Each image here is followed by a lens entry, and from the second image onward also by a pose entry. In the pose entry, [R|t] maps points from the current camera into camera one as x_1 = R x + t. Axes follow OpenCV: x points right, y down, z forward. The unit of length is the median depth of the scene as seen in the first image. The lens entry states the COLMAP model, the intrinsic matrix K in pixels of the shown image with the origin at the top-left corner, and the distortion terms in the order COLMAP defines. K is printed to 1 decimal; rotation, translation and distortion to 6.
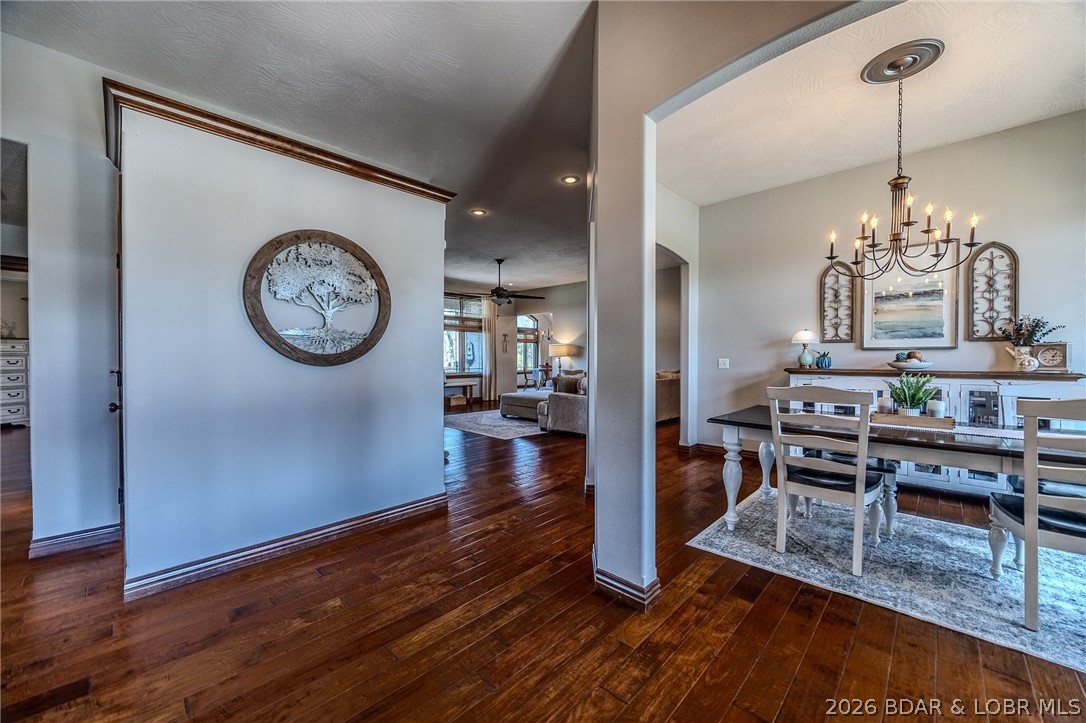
lens RADIAL K [[415.8, 0, 548.3], [0, 415.8, 358.6], [0, 0, 1]] dist [-0.001340, -0.000134]
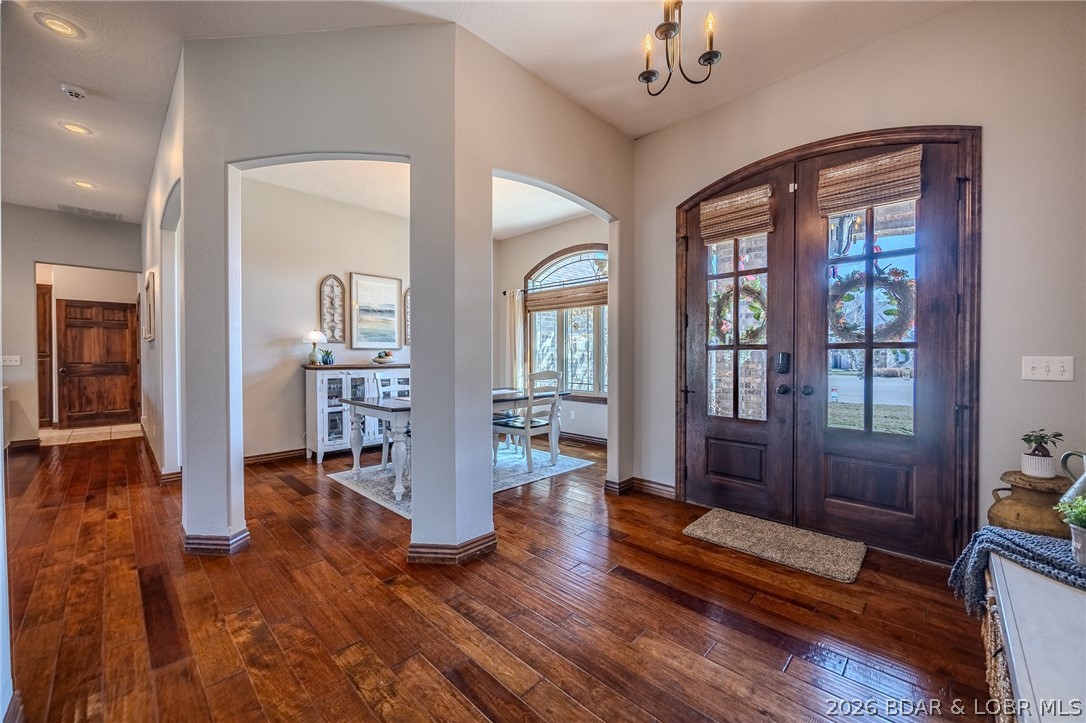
lens RADIAL K [[415.8, 0, 548.6], [0, 415.8, 361.1], [0, 0, 1]] dist [-0.001340, -0.000134]
pose [[0.008688, -0.010691, 0.999905, -0.511171], [0.003751, 0.999936, 0.010659, 0.003662], [-0.999955, 0.003658, 0.008728, 0.391910]]
